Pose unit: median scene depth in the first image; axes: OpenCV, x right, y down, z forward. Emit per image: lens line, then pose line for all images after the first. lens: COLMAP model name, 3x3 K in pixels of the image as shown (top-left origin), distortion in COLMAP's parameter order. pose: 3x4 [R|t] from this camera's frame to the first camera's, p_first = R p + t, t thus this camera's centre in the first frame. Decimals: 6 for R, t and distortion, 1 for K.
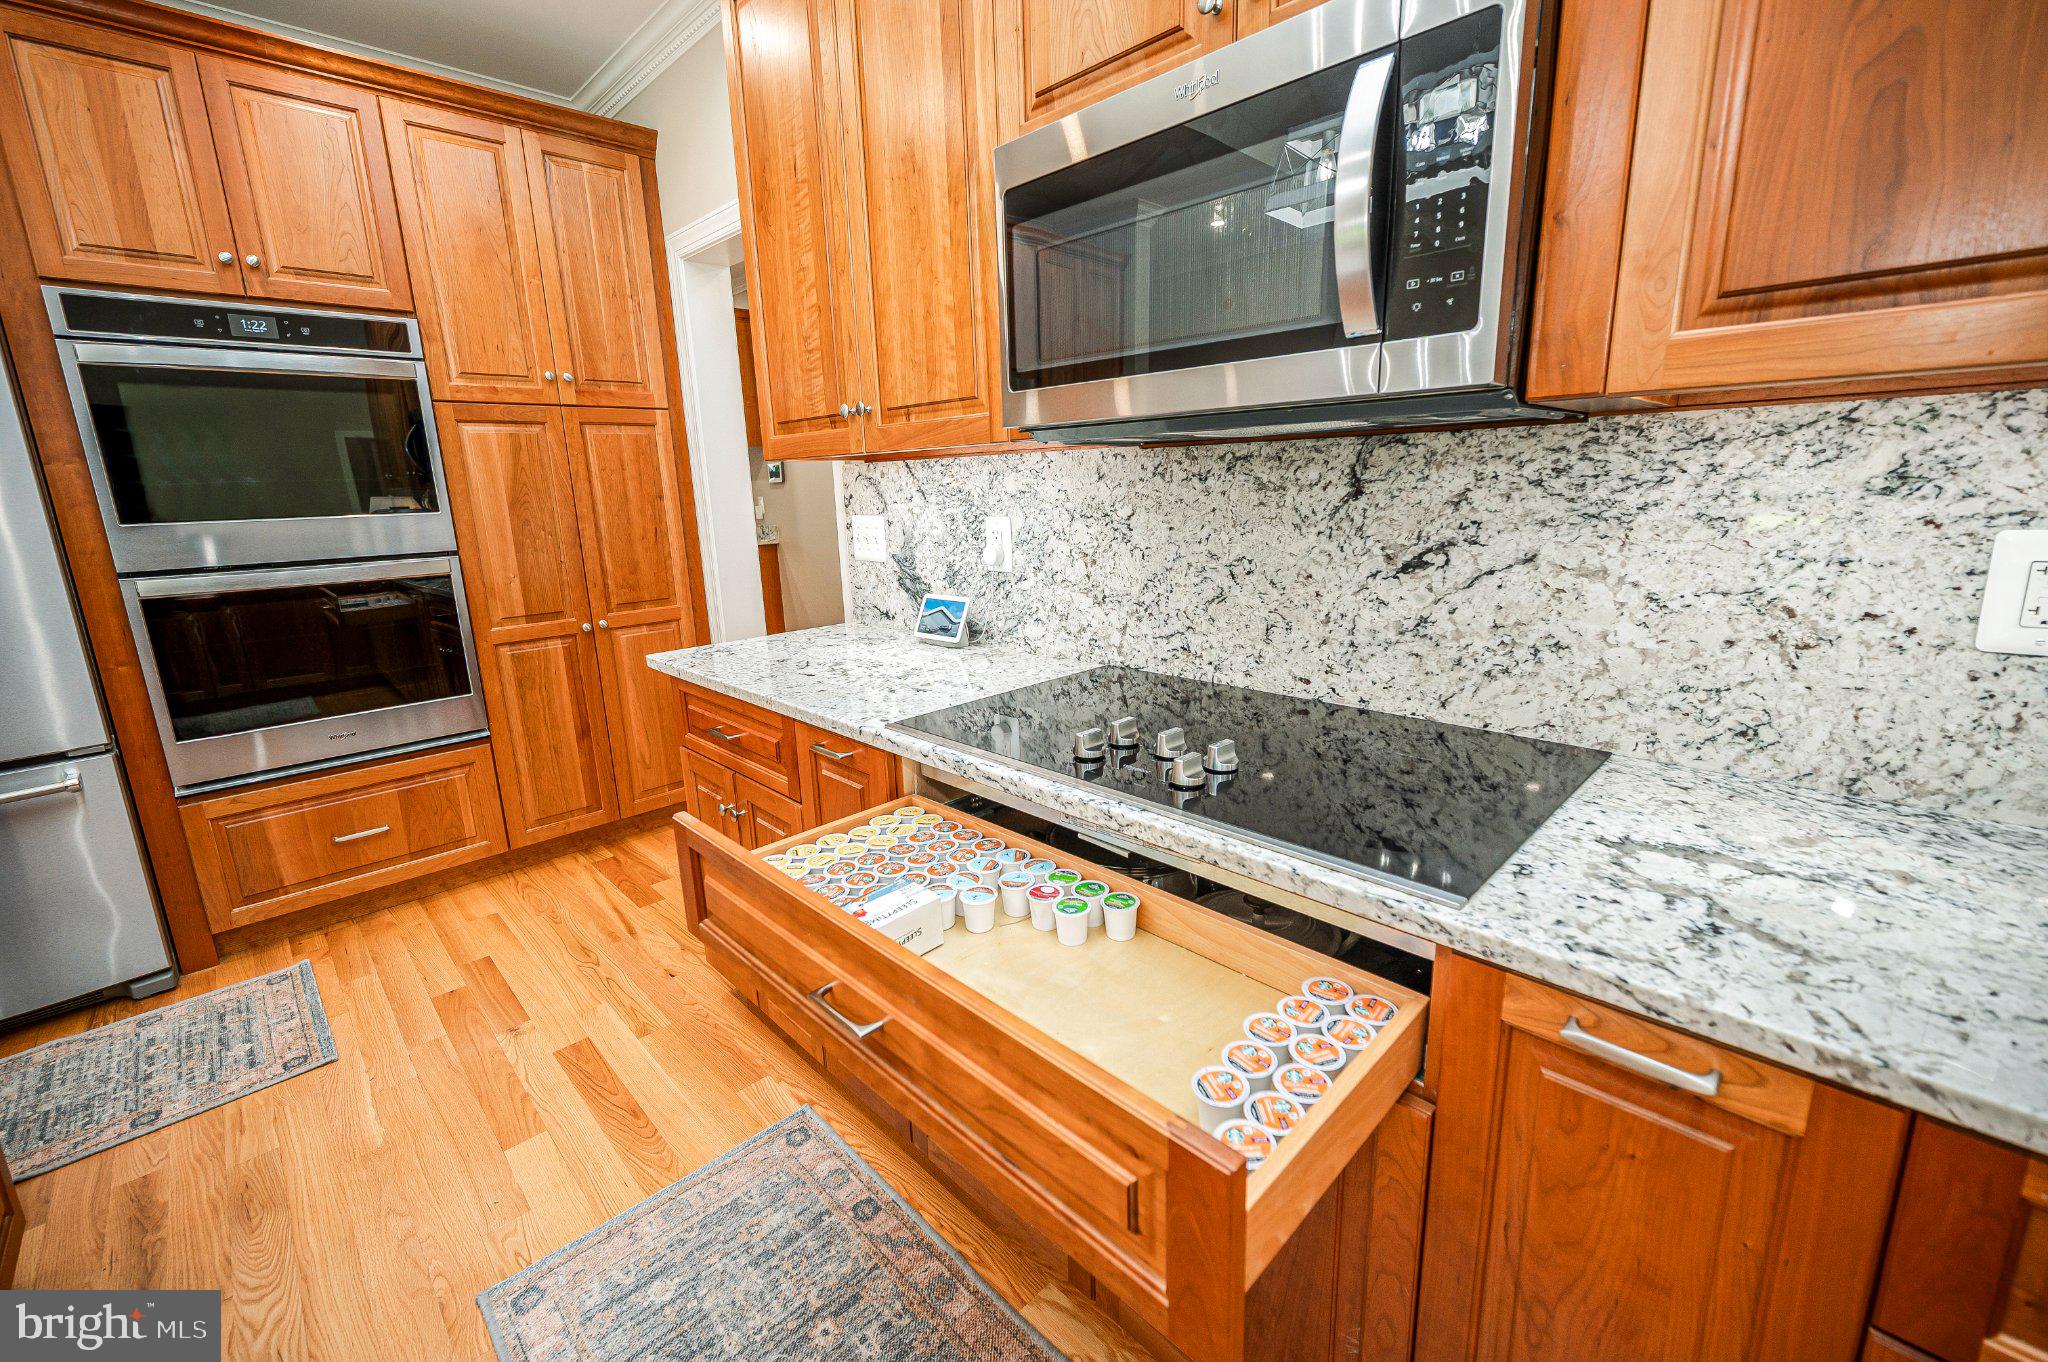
lens RADIAL K [[846.6, 0, 1024.0], [0, 846.6, 681.0], [0, 0, 1]] dist [-0.000758, -0.000112]
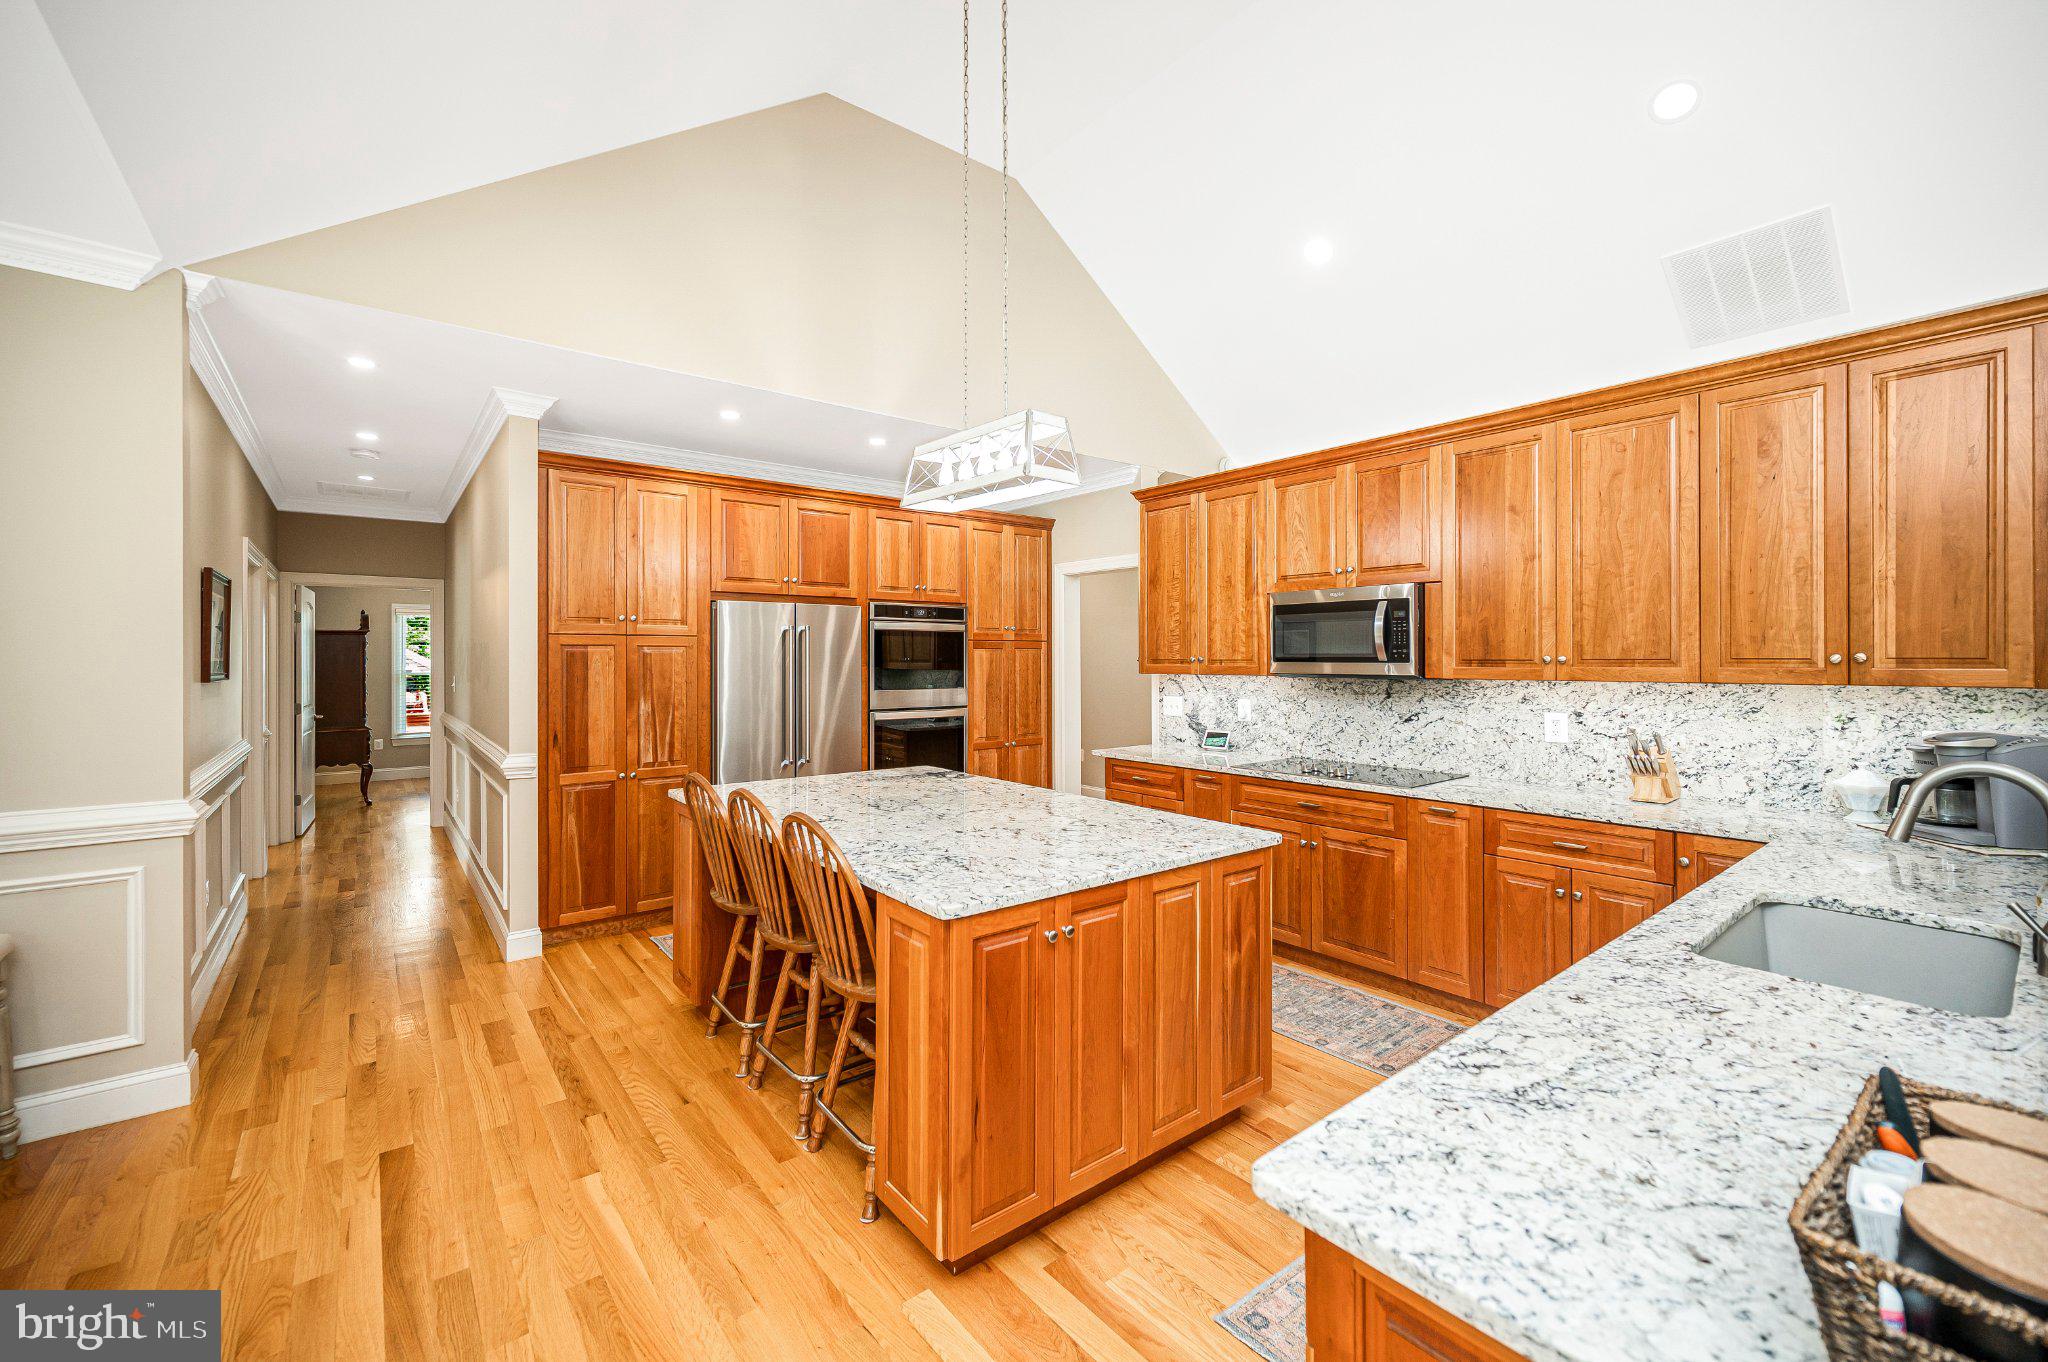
lens RADIAL K [[824.5, 0, 993.4], [0, 824.5, 658.1], [0, 0, 1]] dist [-0.000314, -0.000055]
pose [[0.992028, 0.026126, -0.123283, -0.538443], [-0.053513, 0.973027, -0.224401, 0.315639], [0.114094, 0.229209, 0.966667, -1.689482]]
